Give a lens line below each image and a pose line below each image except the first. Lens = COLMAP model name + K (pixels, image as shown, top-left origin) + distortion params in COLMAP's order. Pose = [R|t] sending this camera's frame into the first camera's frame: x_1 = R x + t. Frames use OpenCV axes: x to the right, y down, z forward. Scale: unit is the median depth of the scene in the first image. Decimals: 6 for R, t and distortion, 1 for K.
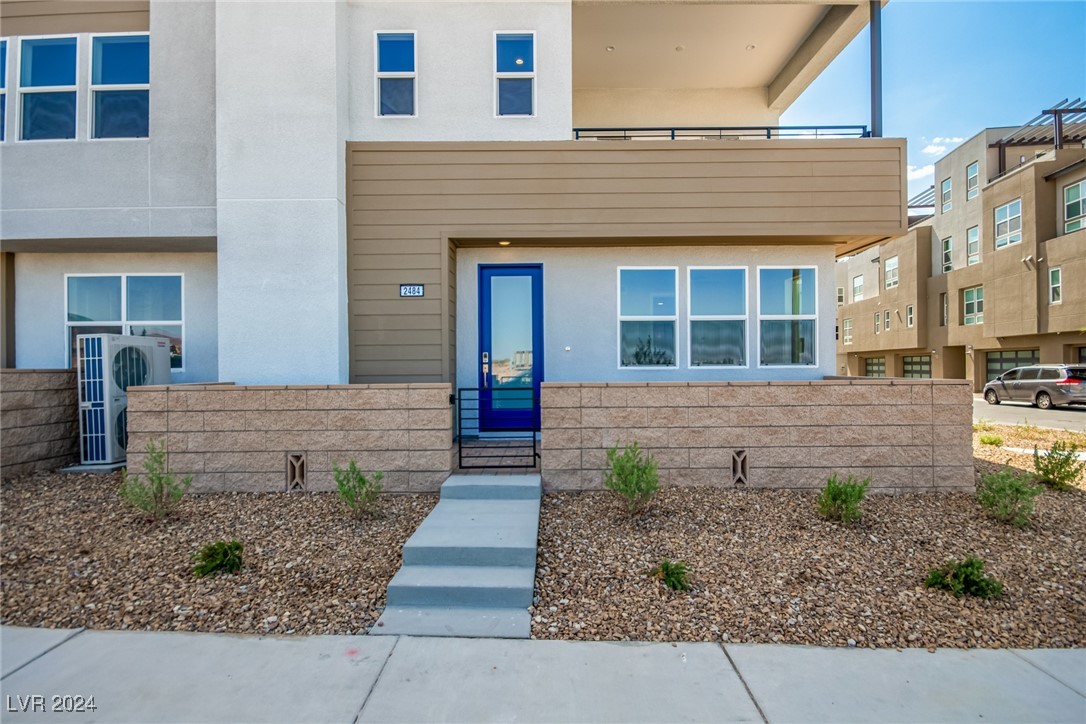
lens RADIAL K [[521.1, 0, 548.6], [0, 521.1, 362.8], [0, 0, 1]] dist [0.000493, -0.000256]
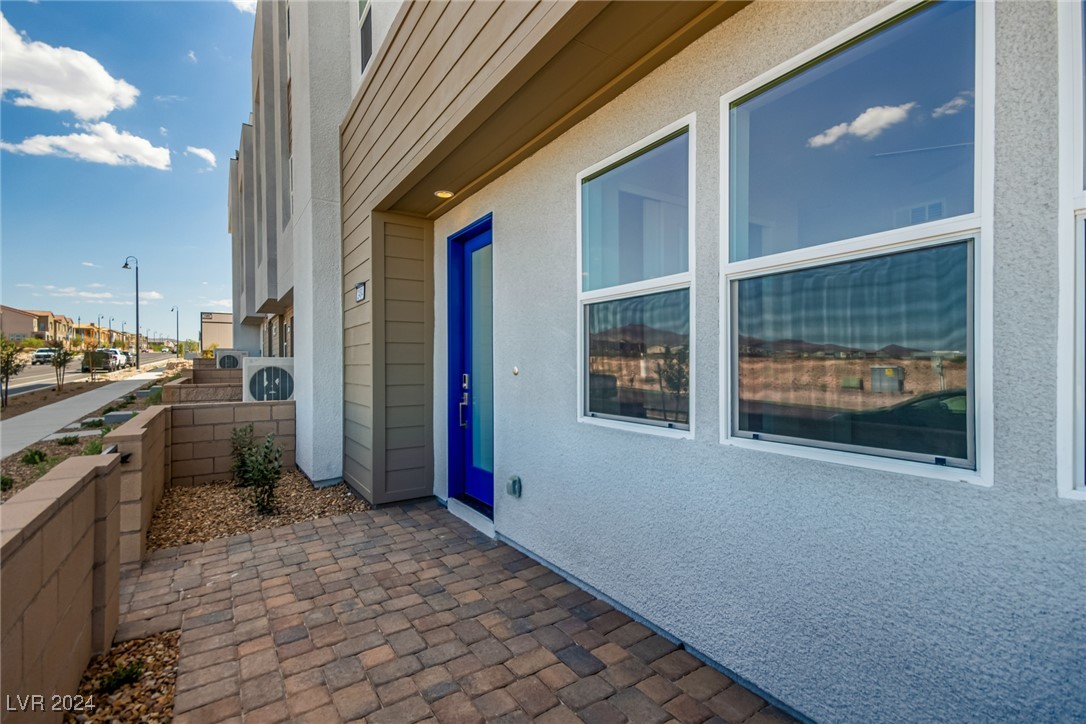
lens RADIAL K [[491.0, 0, 543.7], [0, 491.0, 365.2], [0, 0, 1]] dist [0.019582, 0.000020]
pose [[0.548496, 0.006921, -0.836124, 0.445729], [0.001403, 0.999957, 0.009197, -0.036602], [0.836152, -0.006217, 0.548463, 0.761416]]
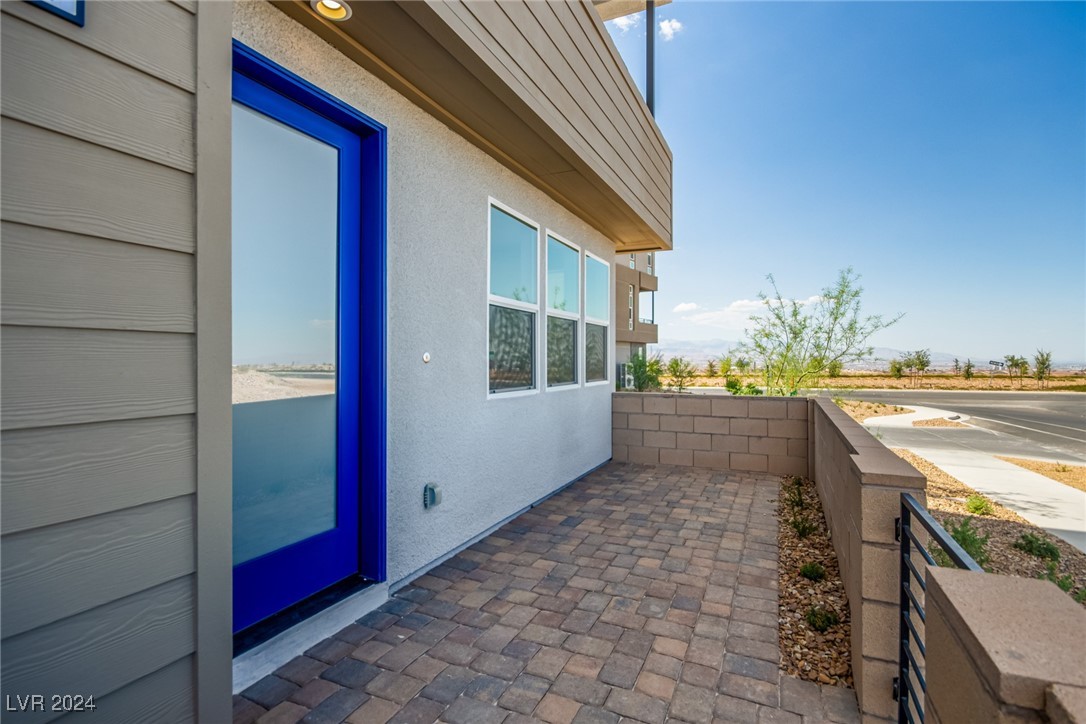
lens RADIAL K [[521.1, 0, 548.6], [0, 521.1, 362.8], [0, 0, 1]] dist [0.000493, -0.000256]
pose [[0.414204, 0.002991, 0.910179, -0.300455], [-0.004654, 0.999988, -0.001168, -0.022937], [-0.910172, -0.003752, 0.414213, 0.737475]]
